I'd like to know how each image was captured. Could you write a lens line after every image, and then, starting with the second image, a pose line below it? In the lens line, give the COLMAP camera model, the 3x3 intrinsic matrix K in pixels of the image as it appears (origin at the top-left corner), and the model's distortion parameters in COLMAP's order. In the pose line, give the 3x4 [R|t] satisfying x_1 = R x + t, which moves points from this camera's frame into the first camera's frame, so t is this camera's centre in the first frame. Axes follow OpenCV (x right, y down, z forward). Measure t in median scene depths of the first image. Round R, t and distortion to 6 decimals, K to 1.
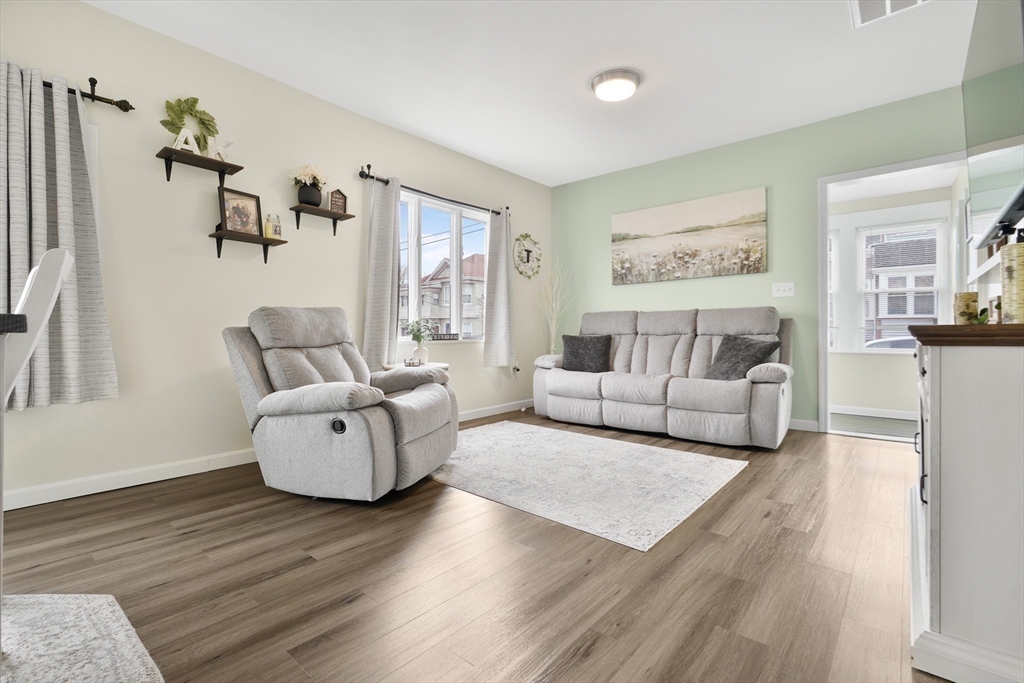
lens RADIAL K [[467.5, 0, 516.3], [0, 467.5, 341.2], [0, 0, 1]] dist [-0.006705, 0.005563]
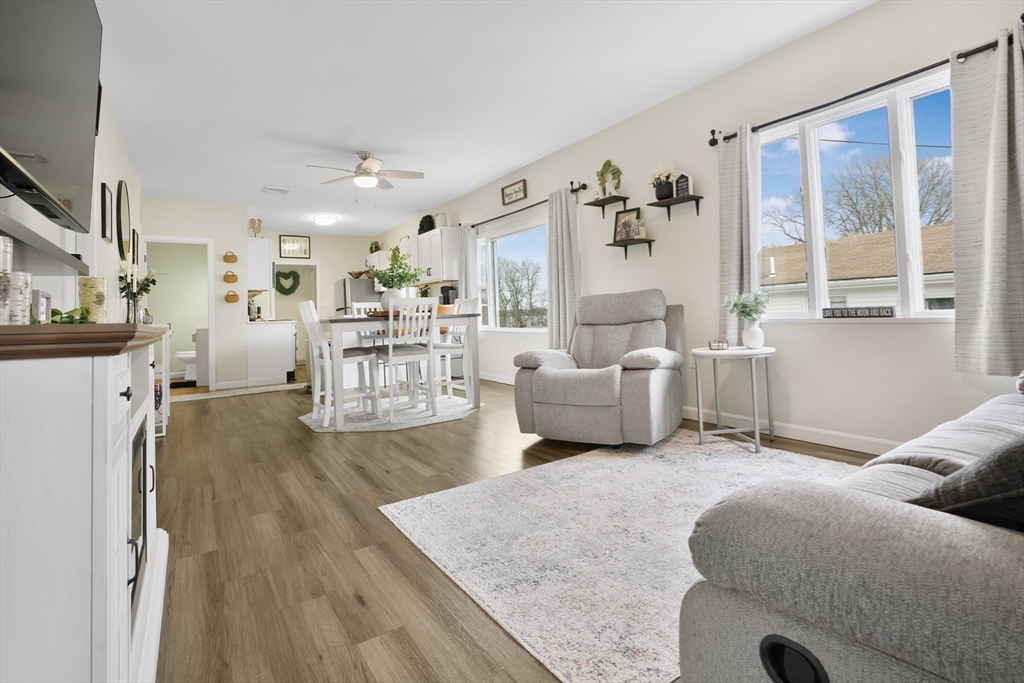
lens RADIAL K [[463.4, 0, 514.8], [0, 463.4, 323.2], [0, 0, 1]] dist [-0.029654, 0.006063]
pose [[-0.251138, 0.026426, -0.967591, 0.614583], [0.011032, 0.999640, 0.024439, -0.018772], [0.967889, -0.004537, -0.251339, 0.769045]]
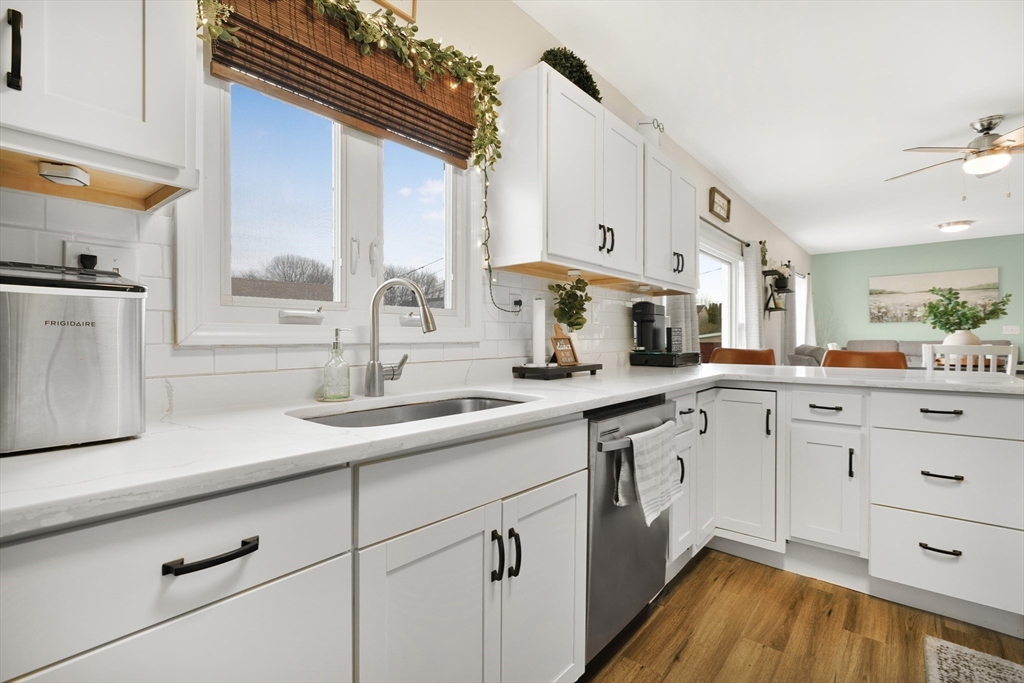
lens RADIAL K [[467.5, 0, 516.3], [0, 467.5, 341.2], [0, 0, 1]] dist [-0.006705, 0.005563]
pose [[0.999998, 0.001952, 0.000524, -1.250490], [-0.001944, 0.999896, -0.014302, -0.043506], [-0.000552, 0.014300, 0.999898, -0.703191]]
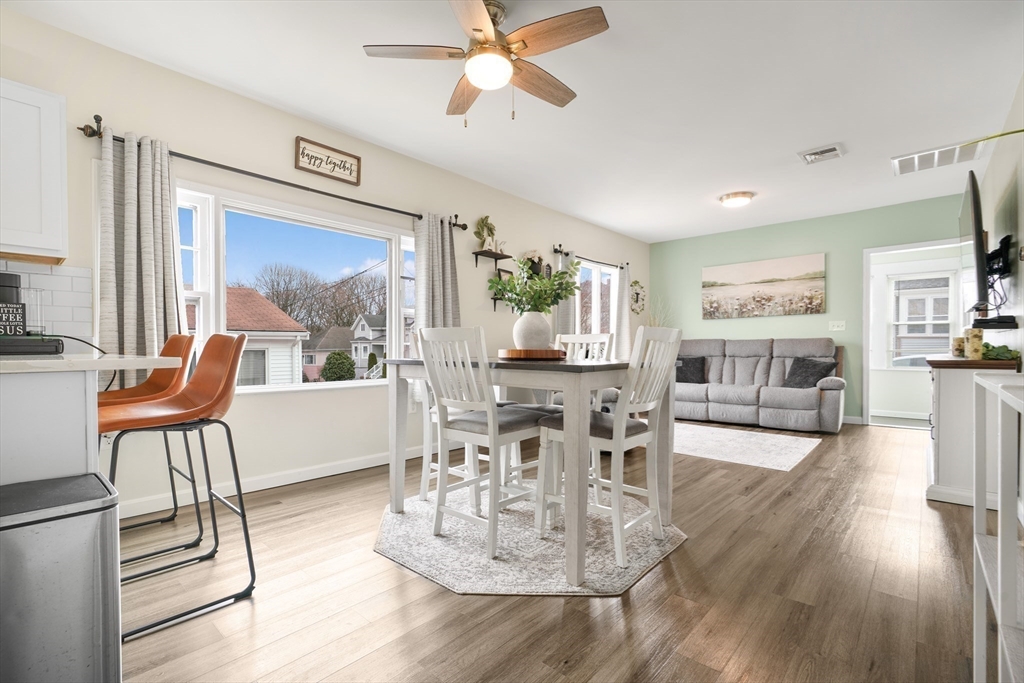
lens RADIAL K [[465.8, 0, 512.4], [0, 465.8, 360.6], [0, 0, 1]] dist [-0.000984, 0.000448]
pose [[0.999587, 0.001718, -0.028688, -0.396086], [-0.001467, 0.999960, 0.008778, -0.015205], [0.028702, -0.008732, 0.999550, -0.472381]]
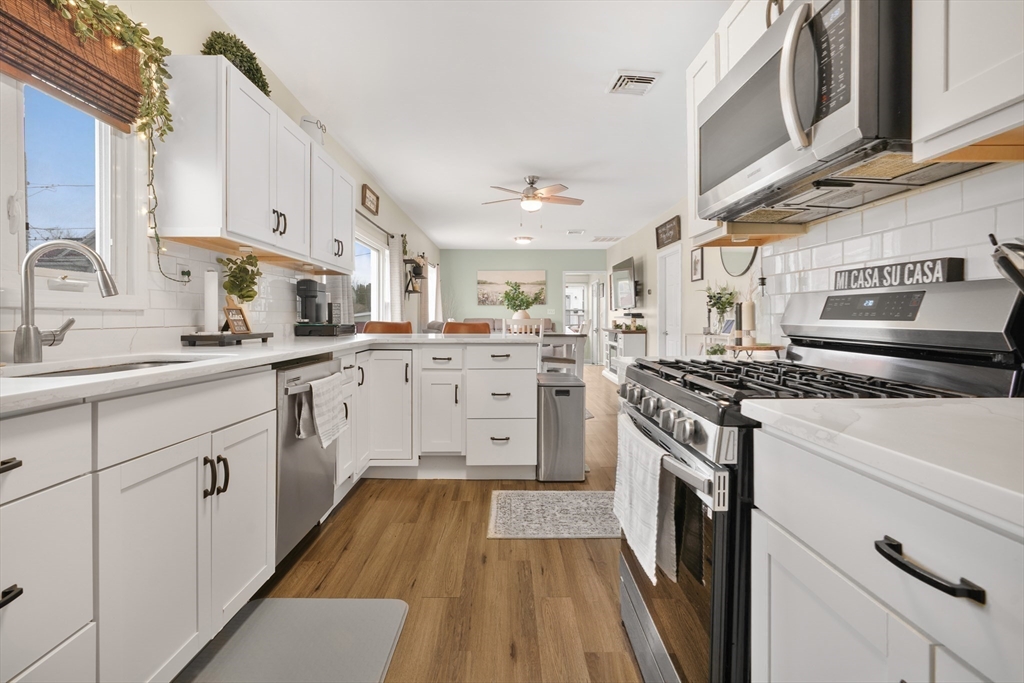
lens RADIAL K [[463.4, 0, 514.8], [0, 463.4, 323.2], [0, 0, 1]] dist [-0.029654, 0.006063]
pose [[0.751364, -0.000980, 0.659887, -1.306367], [0.008043, 0.999938, -0.007673, -0.030618], [-0.659839, 0.011072, 0.751326, -0.812477]]
